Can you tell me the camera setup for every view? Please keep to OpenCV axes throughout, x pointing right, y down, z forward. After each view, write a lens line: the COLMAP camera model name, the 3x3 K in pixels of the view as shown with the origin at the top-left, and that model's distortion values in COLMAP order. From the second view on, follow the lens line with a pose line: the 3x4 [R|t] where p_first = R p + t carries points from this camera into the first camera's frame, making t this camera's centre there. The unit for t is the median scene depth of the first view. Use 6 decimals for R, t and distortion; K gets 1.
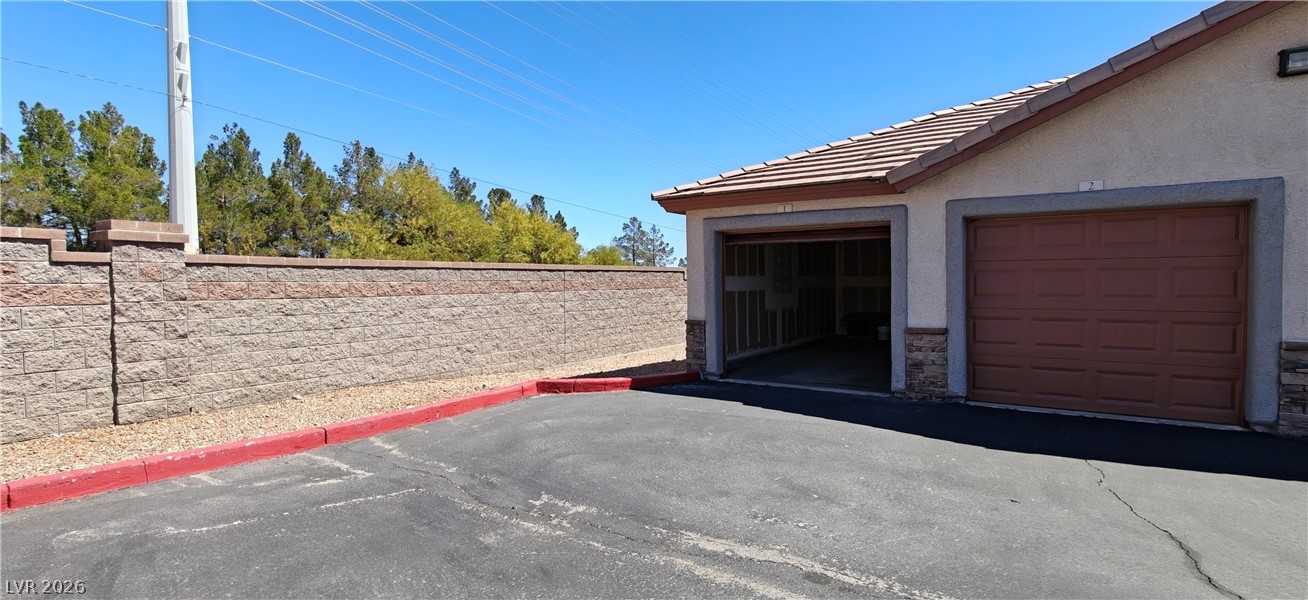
lens RADIAL K [[613.3, 0, 664.2], [0, 613.3, 294.2], [0, 0, 1]] dist [-0.002464, 0.002413]
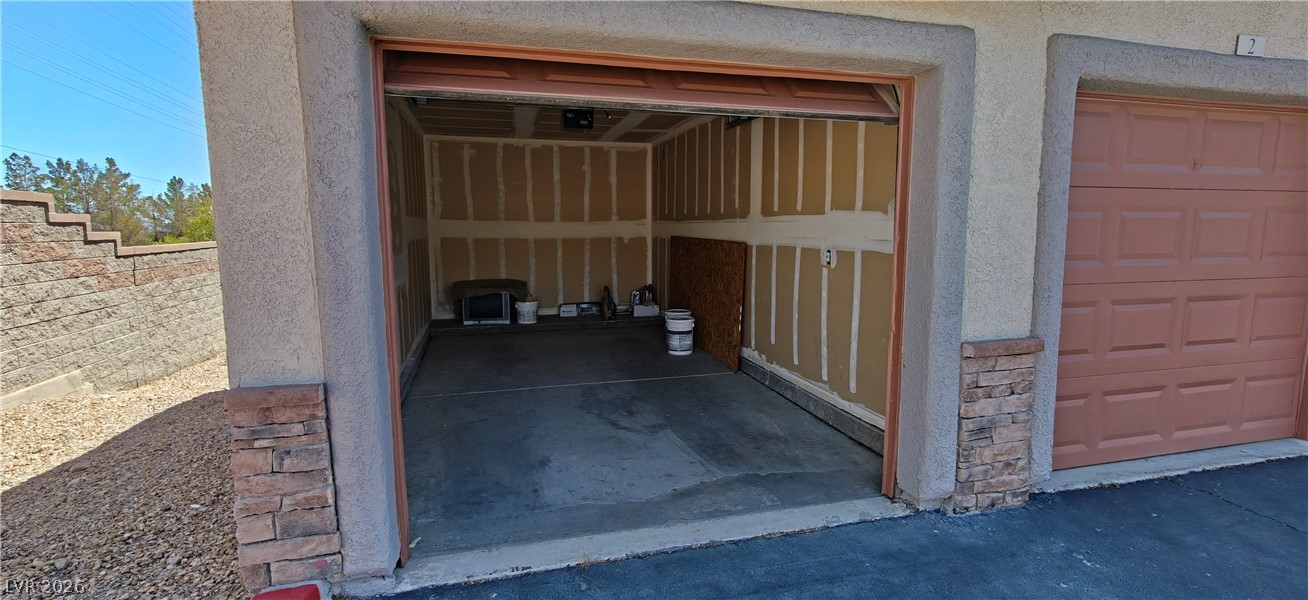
lens RADIAL K [[613.3, 0, 660.6], [0, 613.3, 298.8], [0, 0, 1]] dist [-0.002464, 0.002413]
pose [[0.647115, -0.083600, 0.757795, -0.042334], [0.012747, 0.995017, 0.098885, -0.019489], [-0.762286, -0.054330, 0.644956, 0.976602]]
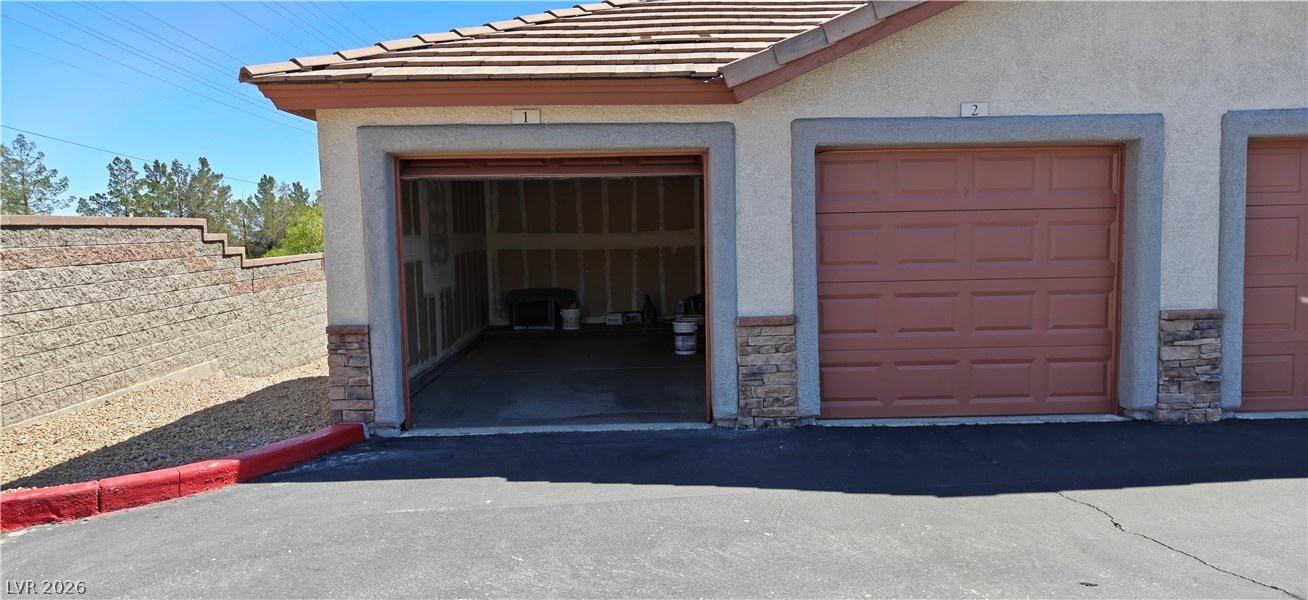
lens RADIAL K [[902.7, 0, 655.5], [0, 902.7, 295.1], [0, 0, 1]] dist [0.030977, -0.027757]
pose [[0.820006, -0.051049, 0.570074, -0.226102], [0.024684, 0.998242, 0.053884, -0.023381], [-0.571822, -0.030114, 0.819825, 0.308346]]
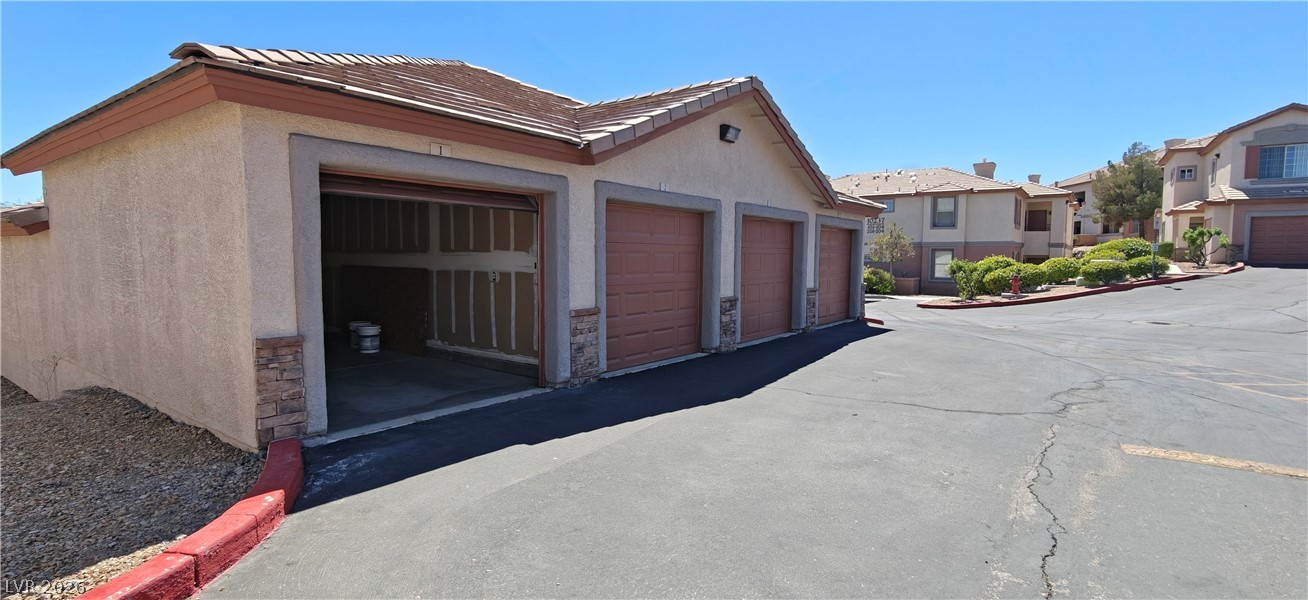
lens RADIAL K [[613.3, 0, 660.7], [0, 613.3, 294.3], [0, 0, 1]] dist [-0.002464, 0.002413]
pose [[0.046474, -0.053170, 0.997503, -0.569037], [0.013424, 0.998525, 0.052599, -0.018893], [-0.998829, 0.010946, 0.047120, 0.896725]]
